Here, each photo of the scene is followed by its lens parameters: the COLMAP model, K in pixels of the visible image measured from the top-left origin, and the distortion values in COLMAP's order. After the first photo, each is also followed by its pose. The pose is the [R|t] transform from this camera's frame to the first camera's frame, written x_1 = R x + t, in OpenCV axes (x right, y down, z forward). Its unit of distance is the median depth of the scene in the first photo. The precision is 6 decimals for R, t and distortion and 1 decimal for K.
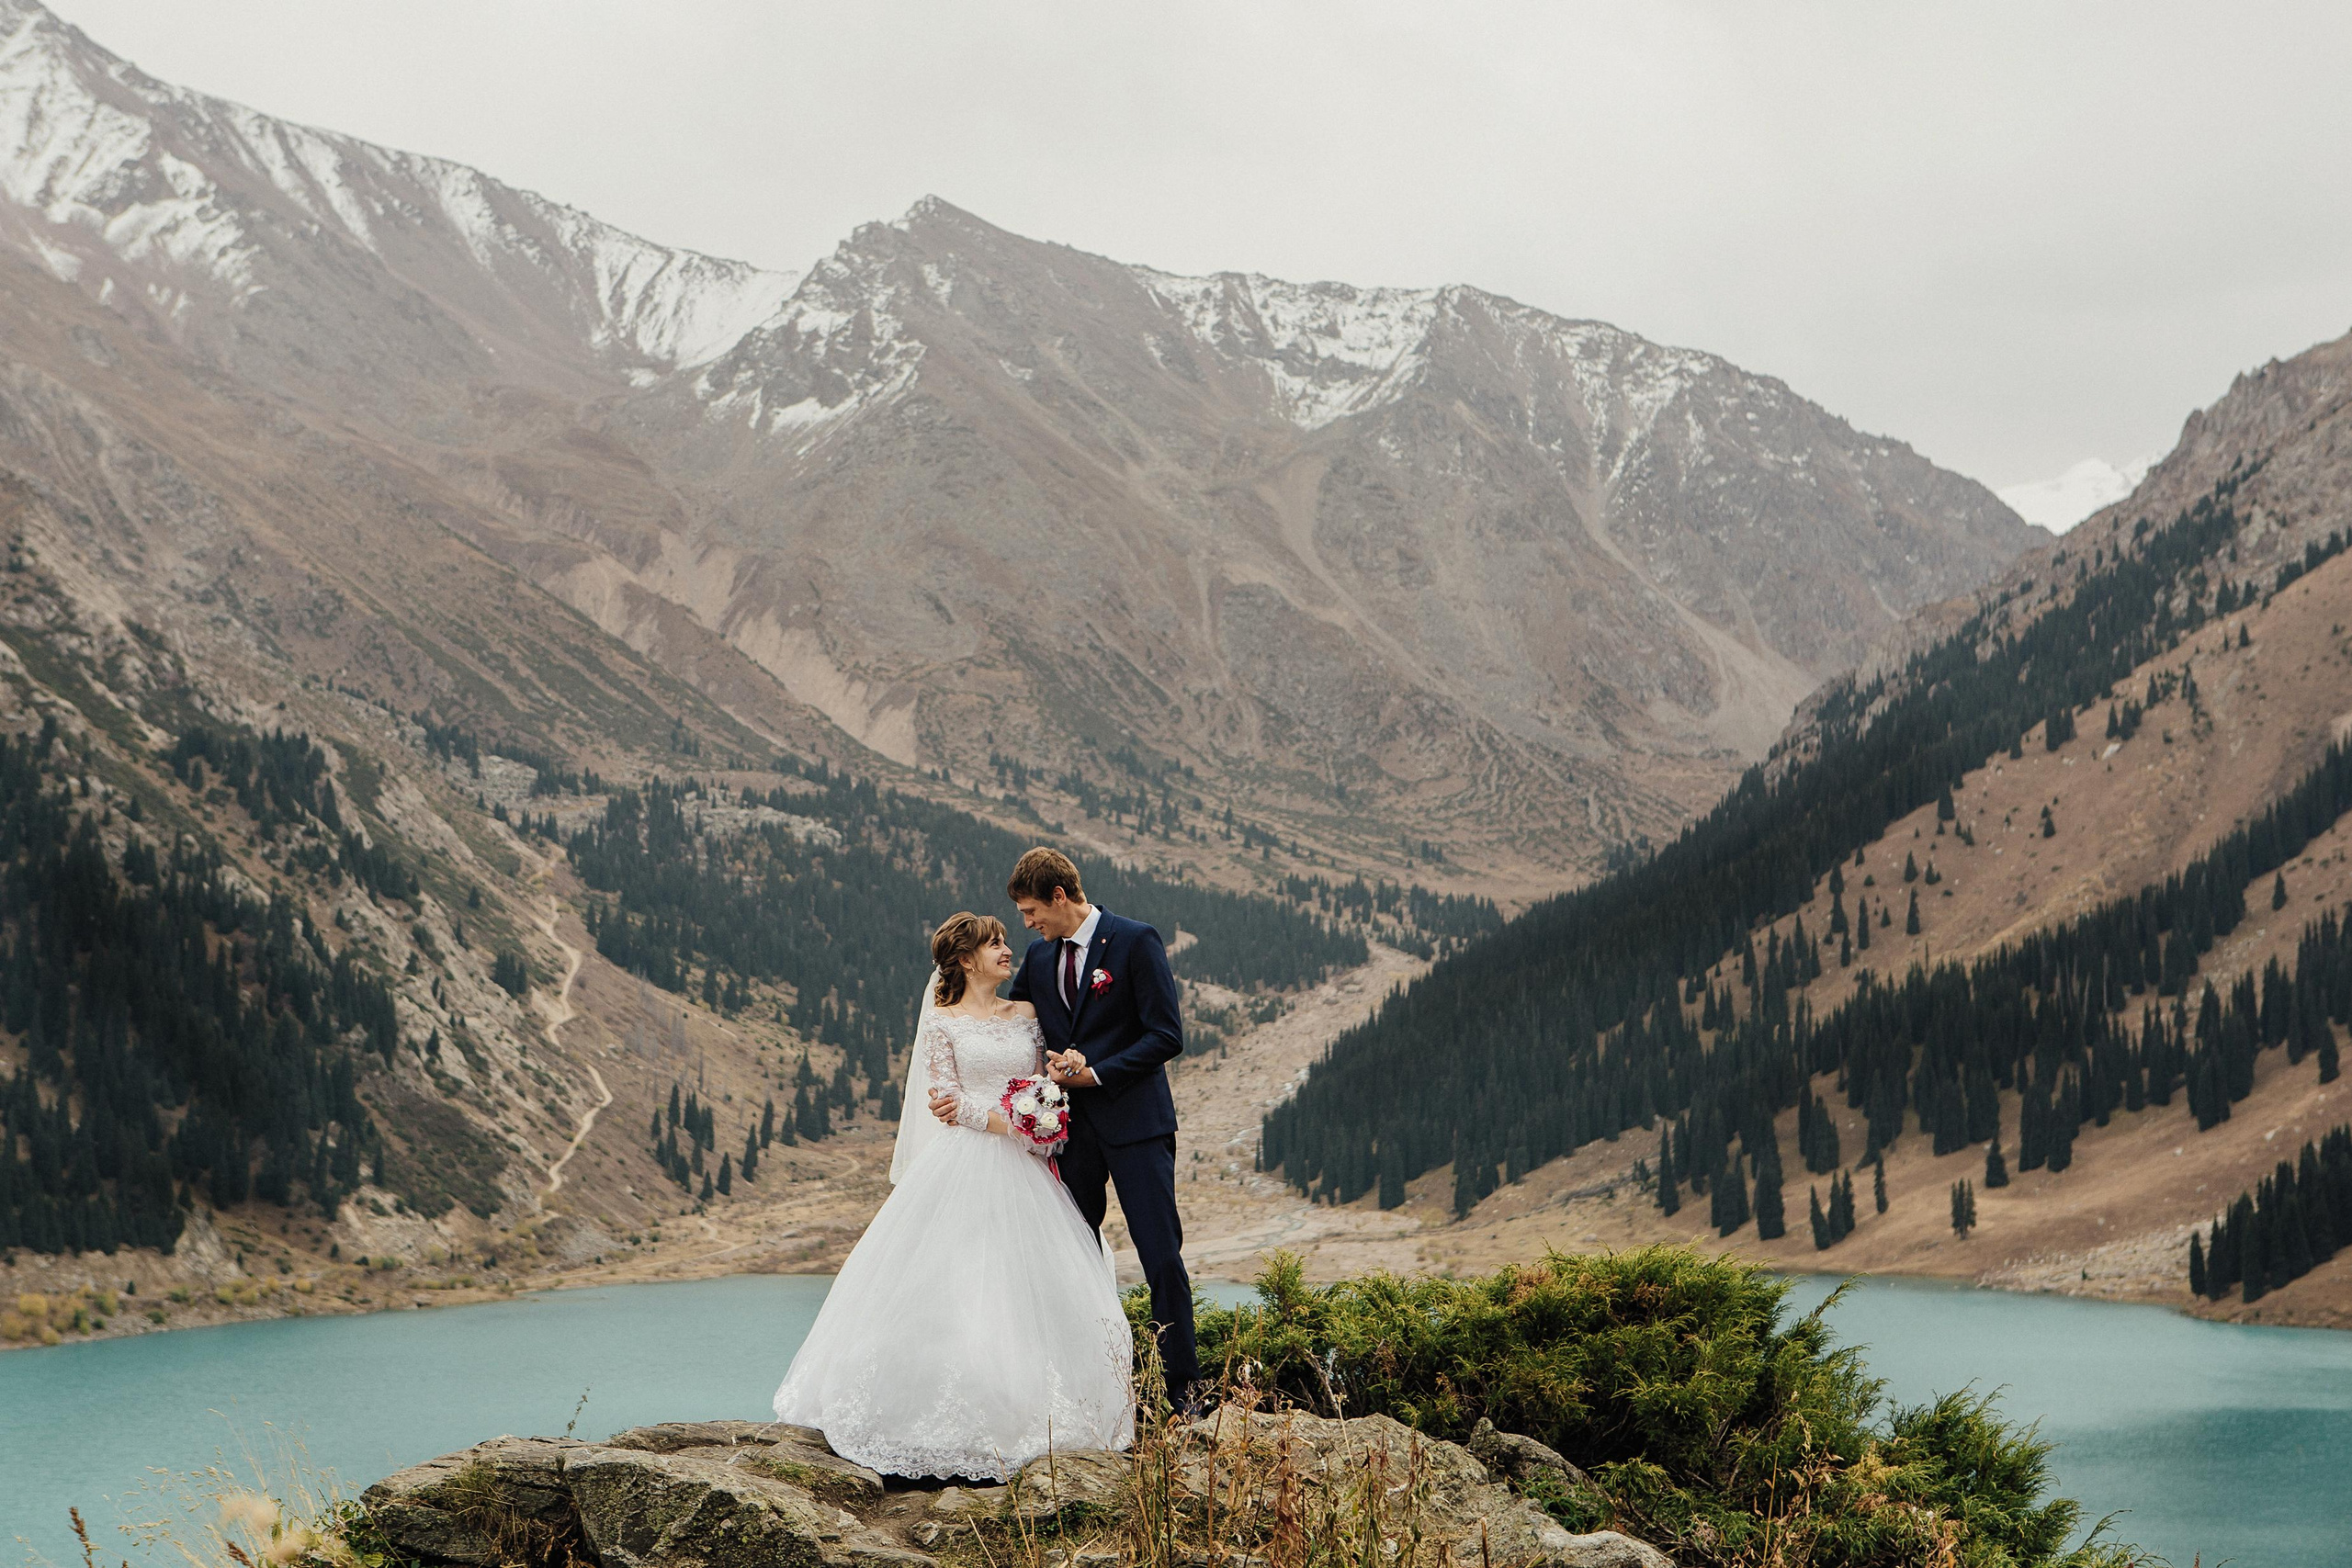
lens RADIAL K [[3399.9, 0, 1220.1], [0, 3399.9, 825.3], [0, 0, 1]] dist [0.035301, 0.000000]
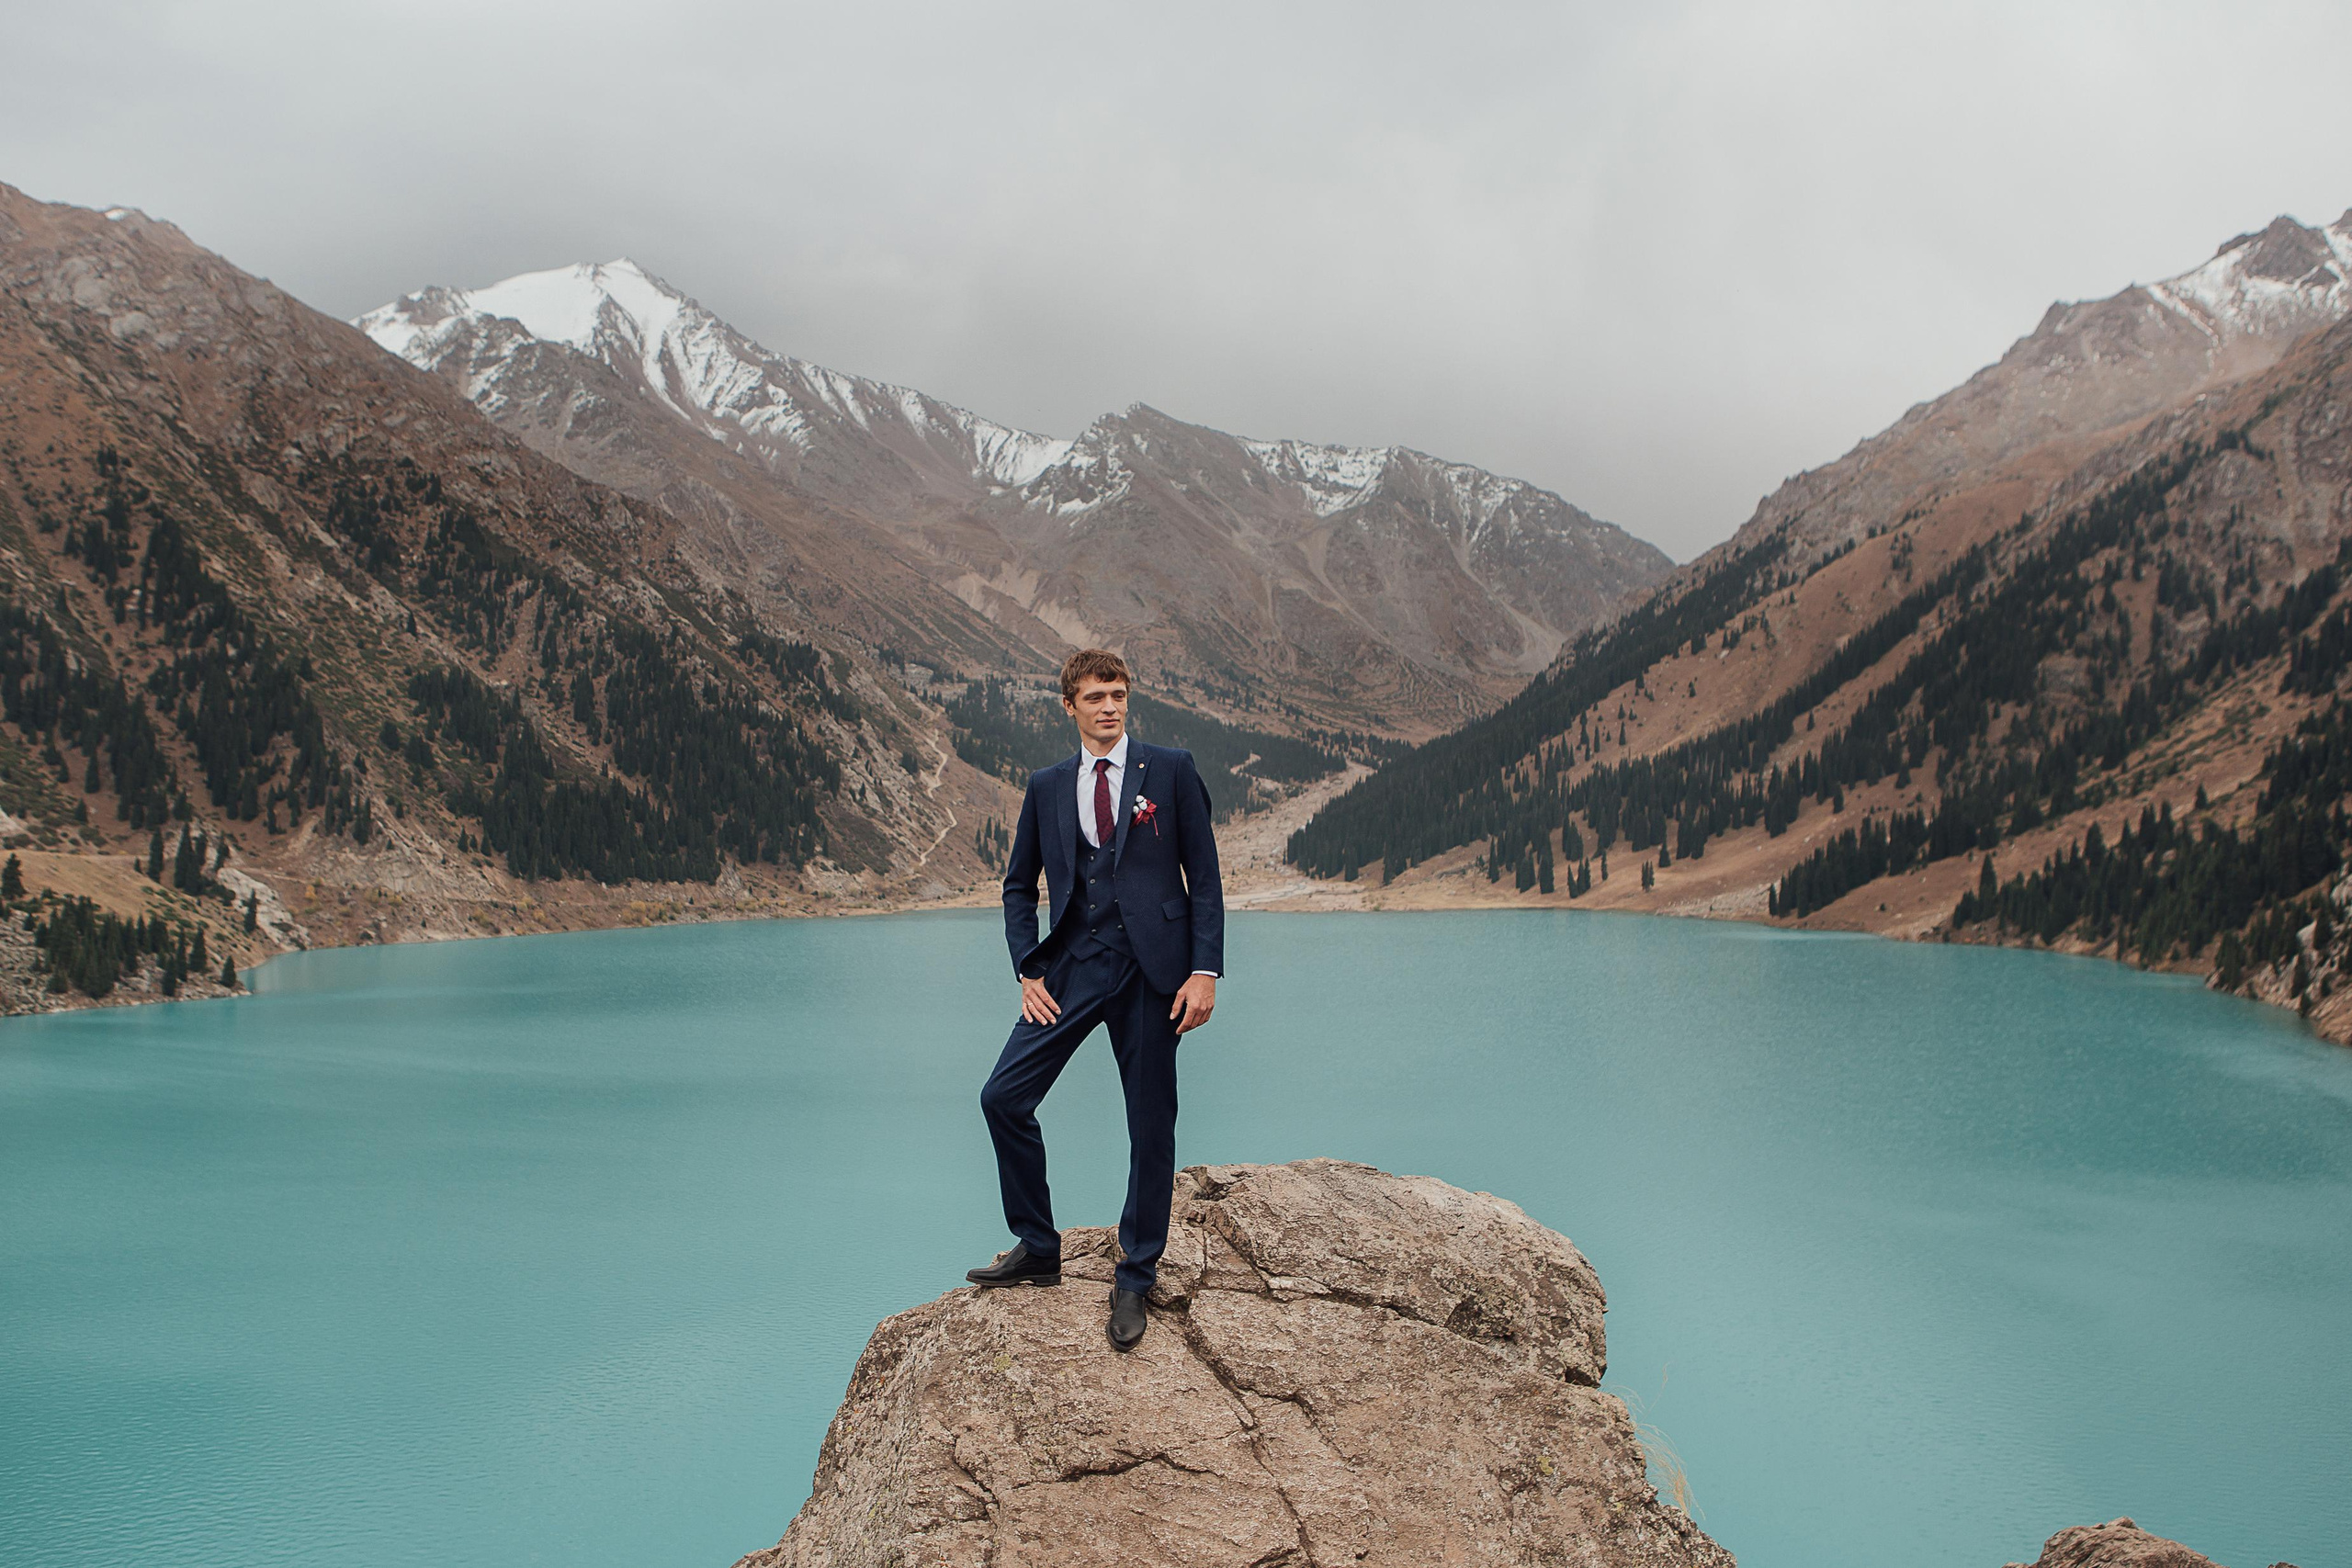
lens RADIAL K [[2017.3, 0, 1150.2], [0, 2017.3, 705.0], [0, 0, 1]] dist [-0.131482, 0.134290]
pose [[0.999169, 0.010971, -0.039252, -0.024484], [-0.008861, 0.998527, 0.053525, -0.058406], [0.039781, -0.053132, 0.997795, -0.176555]]
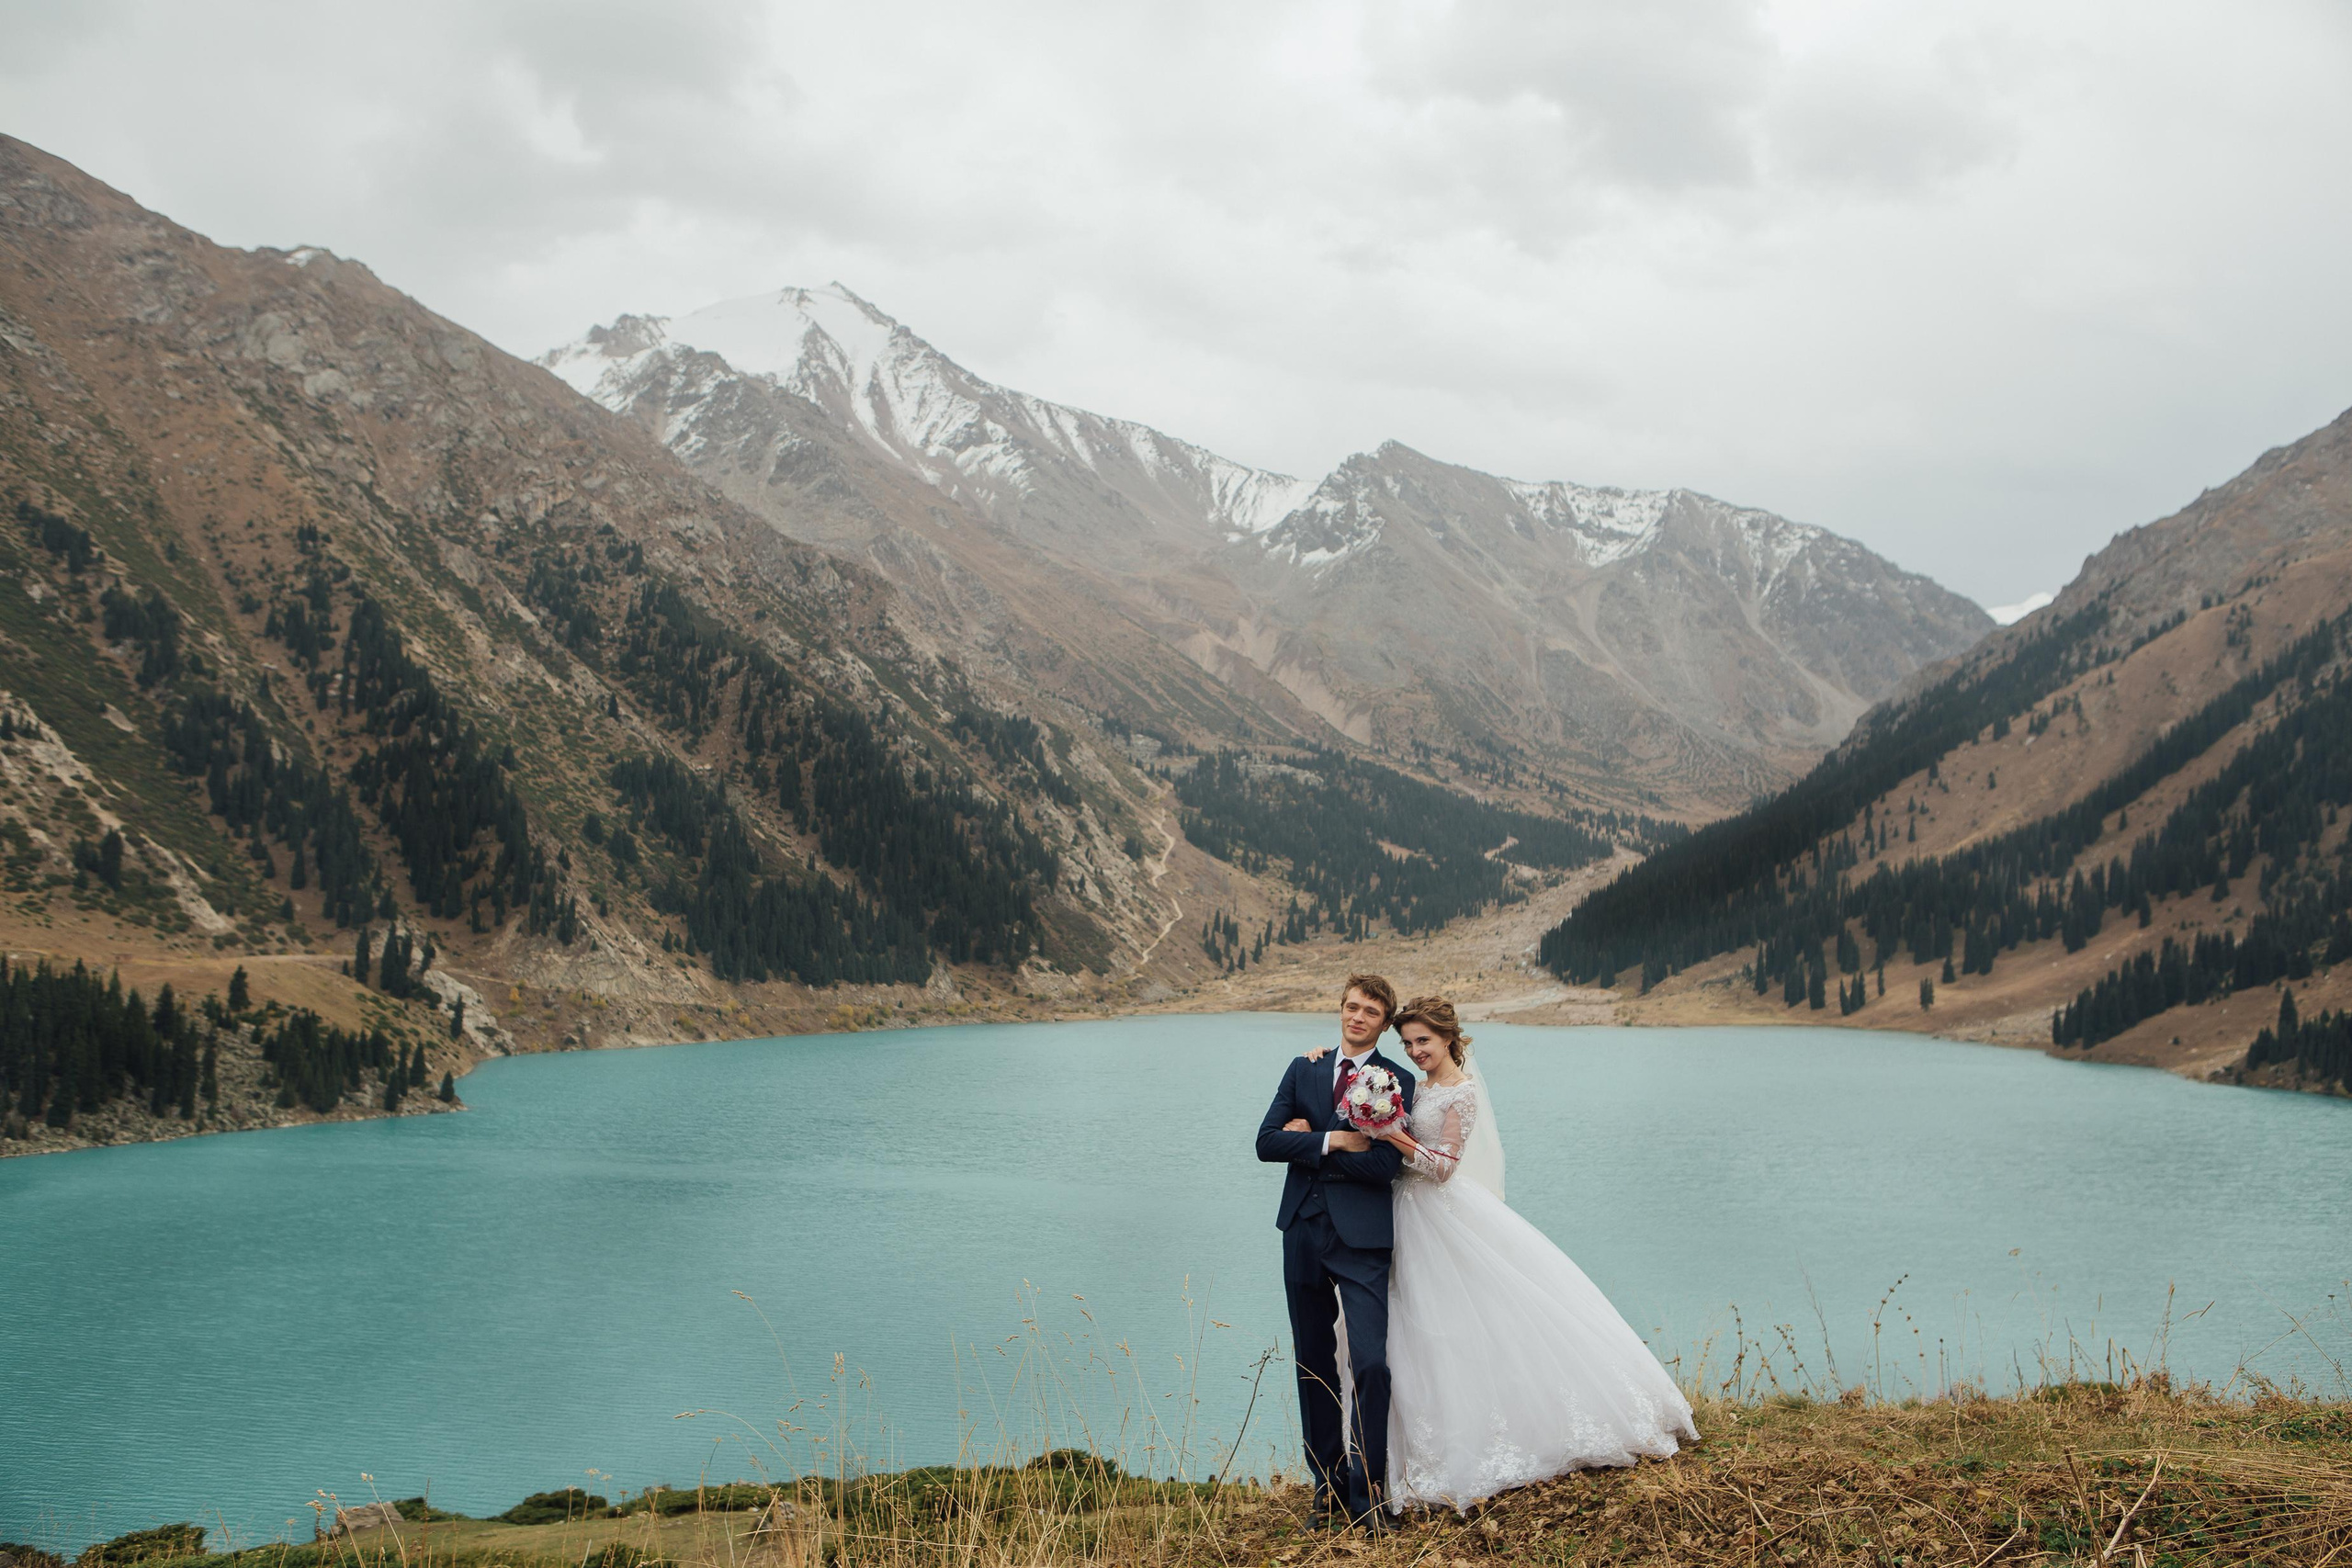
lens RADIAL K [[2008.3, 0, 1196.0], [0, 2008.3, 809.7], [0, 0, 1]] dist [-0.090225, 0.116029]
pose [[0.992222, 0.021093, -0.122678, -0.045015], [-0.016572, 0.999149, 0.037761, -0.020352], [0.123370, -0.035435, 0.991728, -0.079344]]
